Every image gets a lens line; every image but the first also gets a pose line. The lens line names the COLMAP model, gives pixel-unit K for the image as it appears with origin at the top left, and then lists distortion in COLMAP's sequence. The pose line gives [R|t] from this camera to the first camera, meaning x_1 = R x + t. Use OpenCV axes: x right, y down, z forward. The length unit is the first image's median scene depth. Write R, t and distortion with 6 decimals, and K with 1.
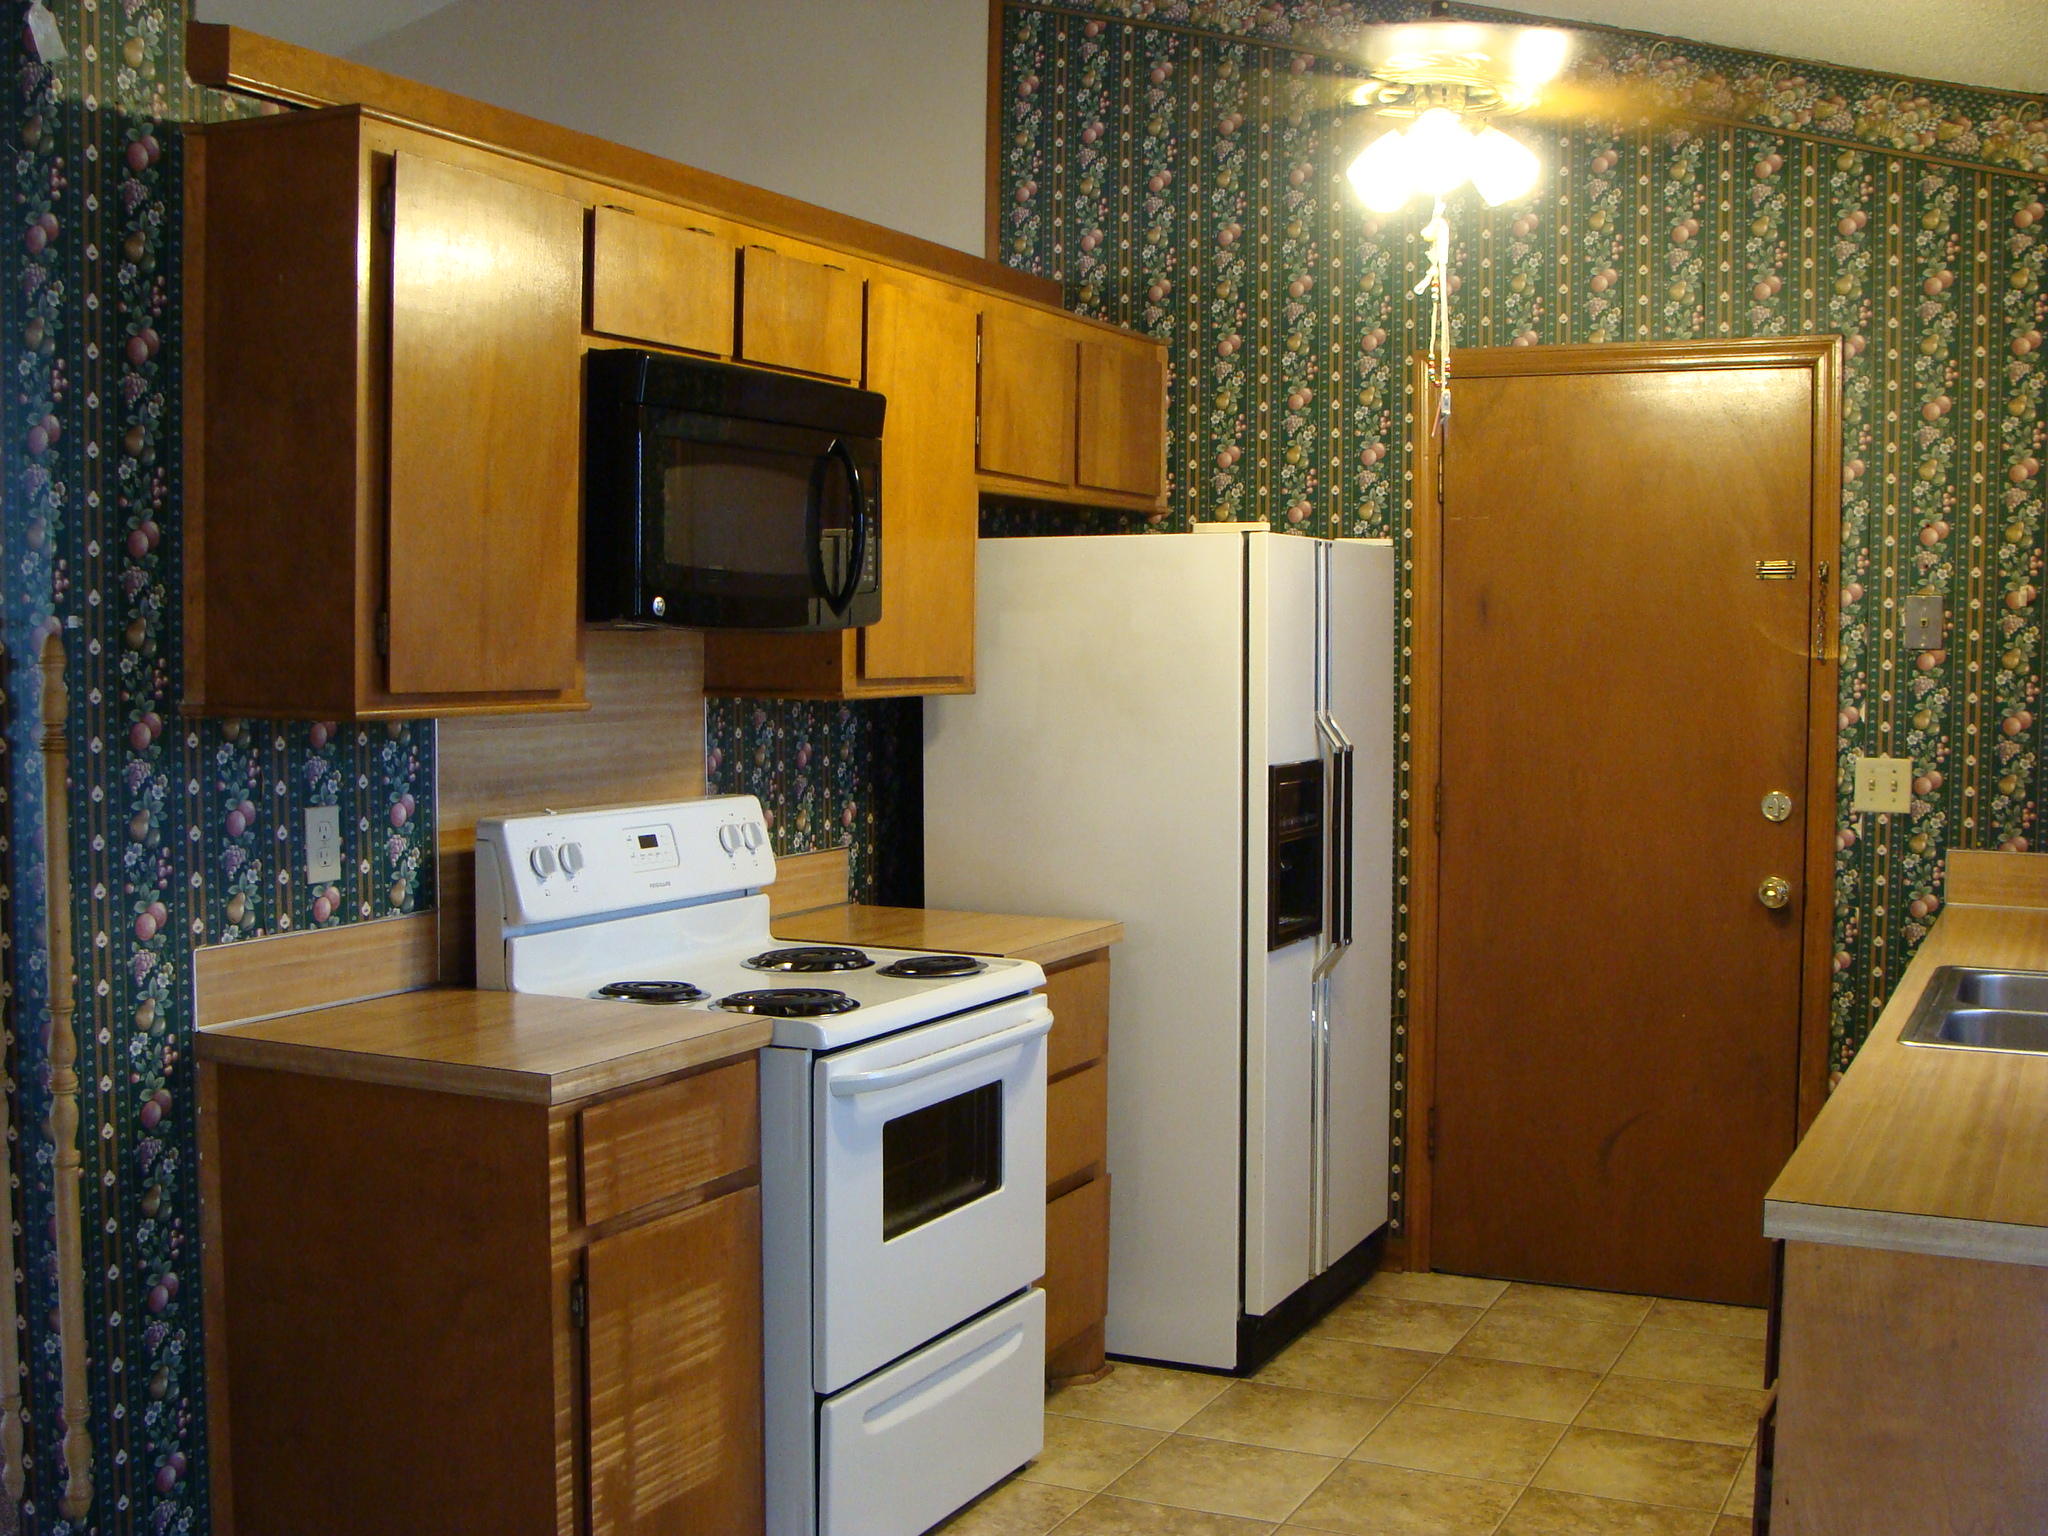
lens RADIAL K [[2335.8, 0, 1024.0], [0, 2335.8, 768.0], [0, 0, 1]] dist [-0.204186, 0.296179]
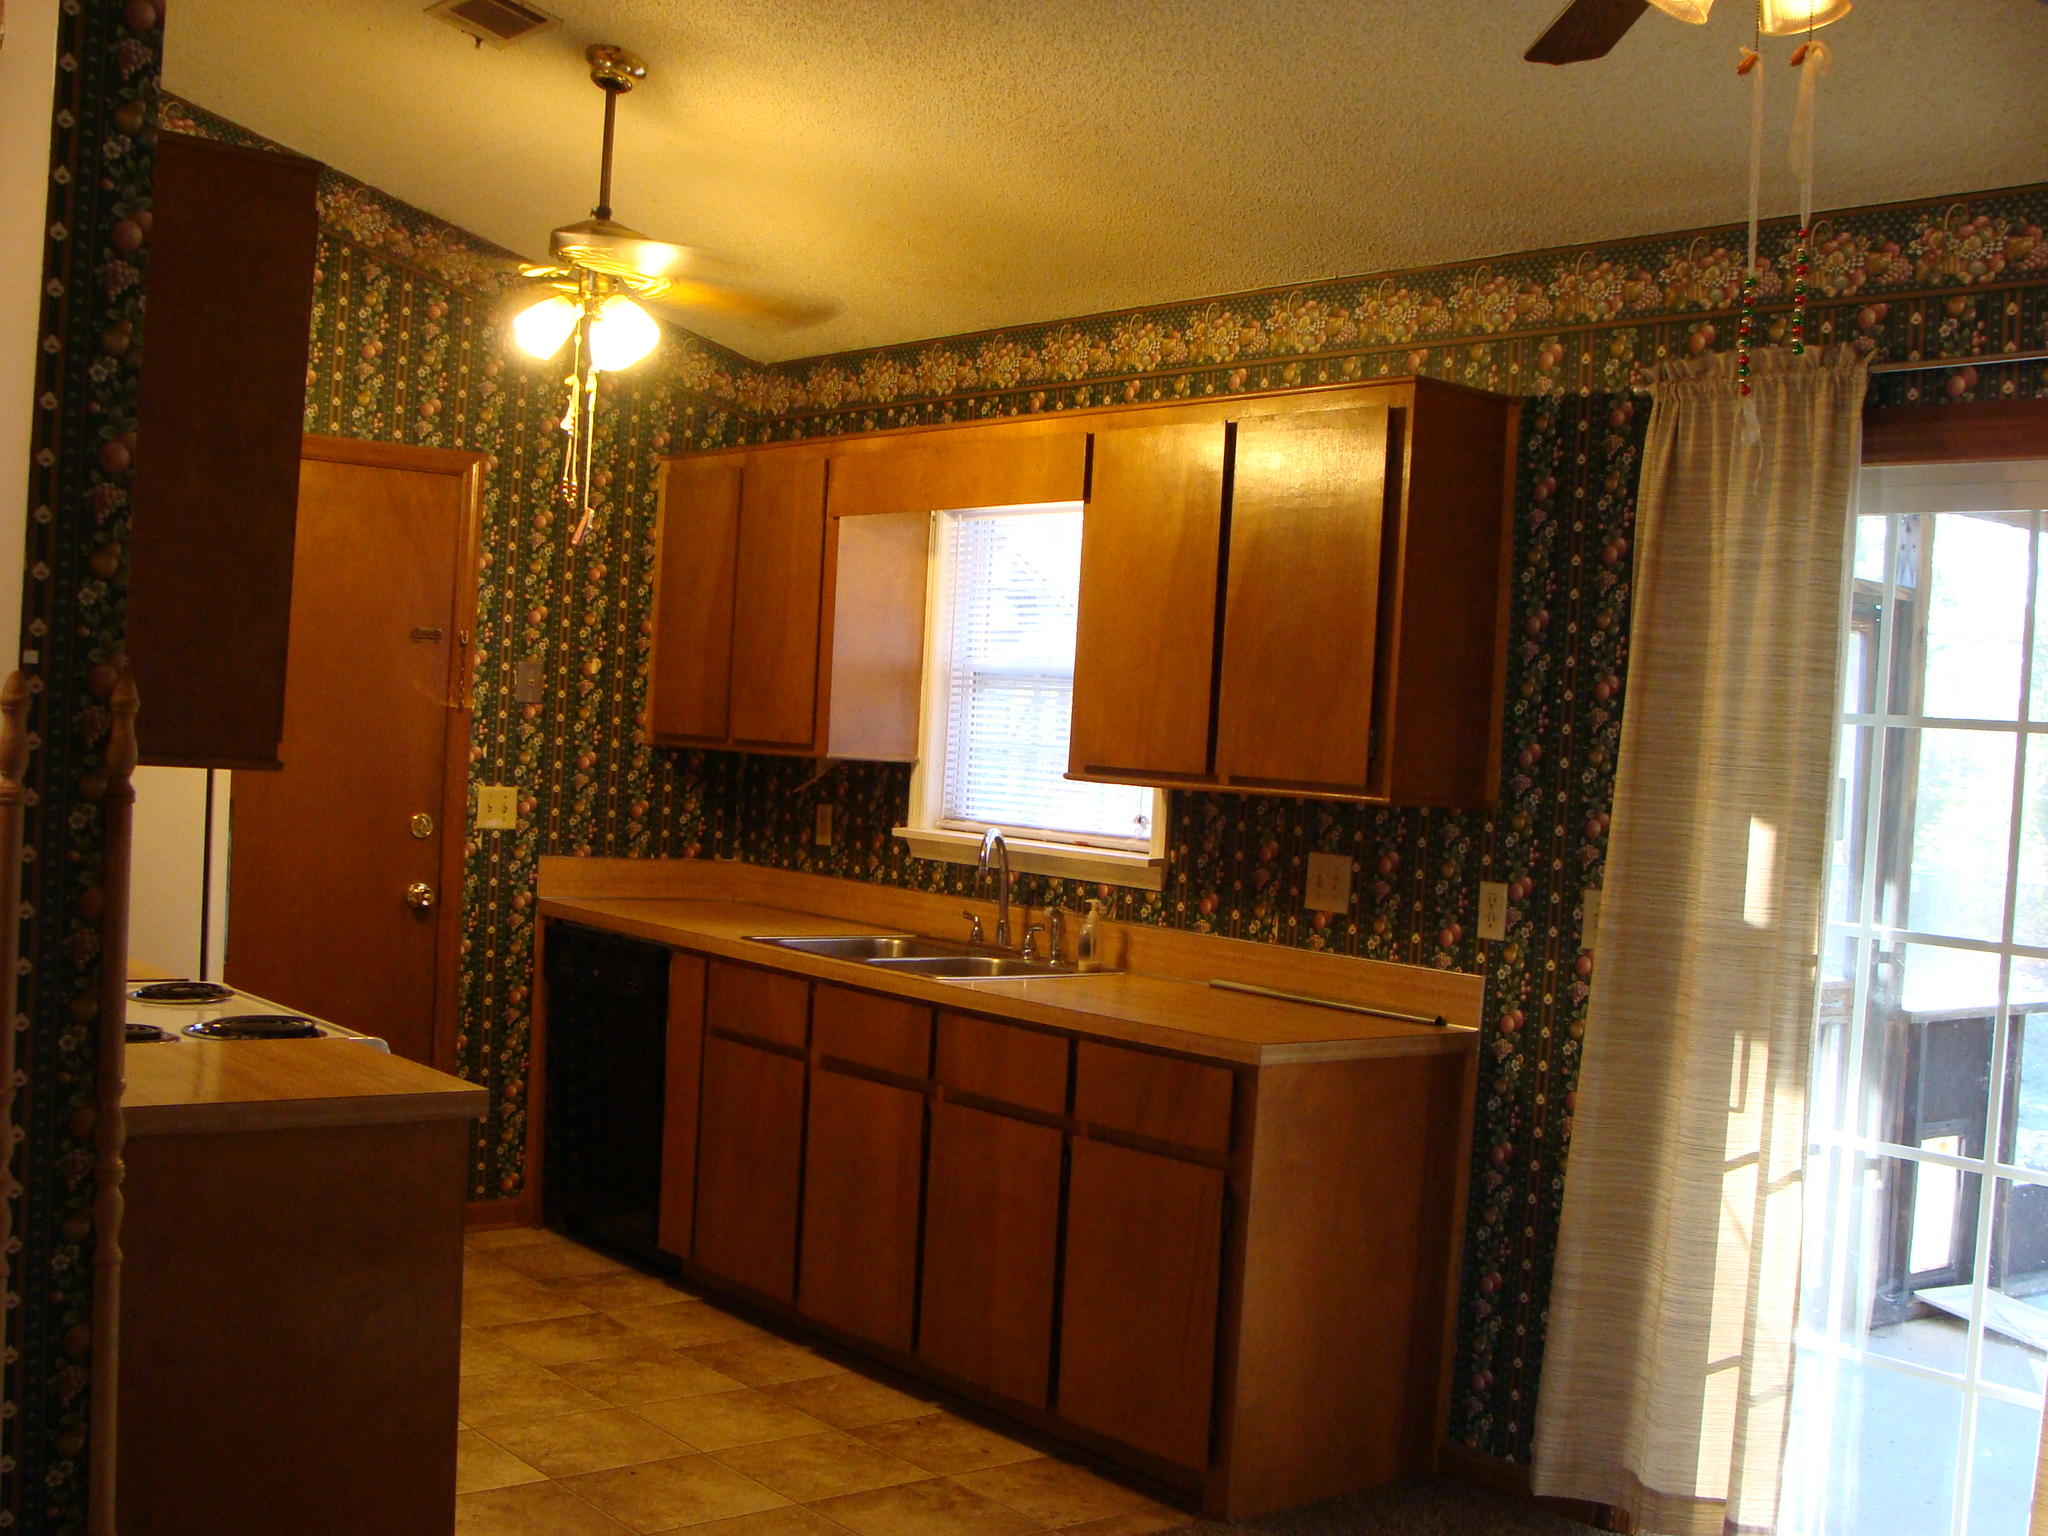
lens RADIAL K [[2335.8, 0, 1024.0], [0, 2335.8, 768.0], [0, 0, 1]] dist [-0.204186, 0.296179]
pose [[0.429118, 0.001452, 0.903247, -0.675325], [-0.001980, 0.999998, -0.000667, -0.014624], [-0.903246, -0.001502, 0.429120, 0.174892]]
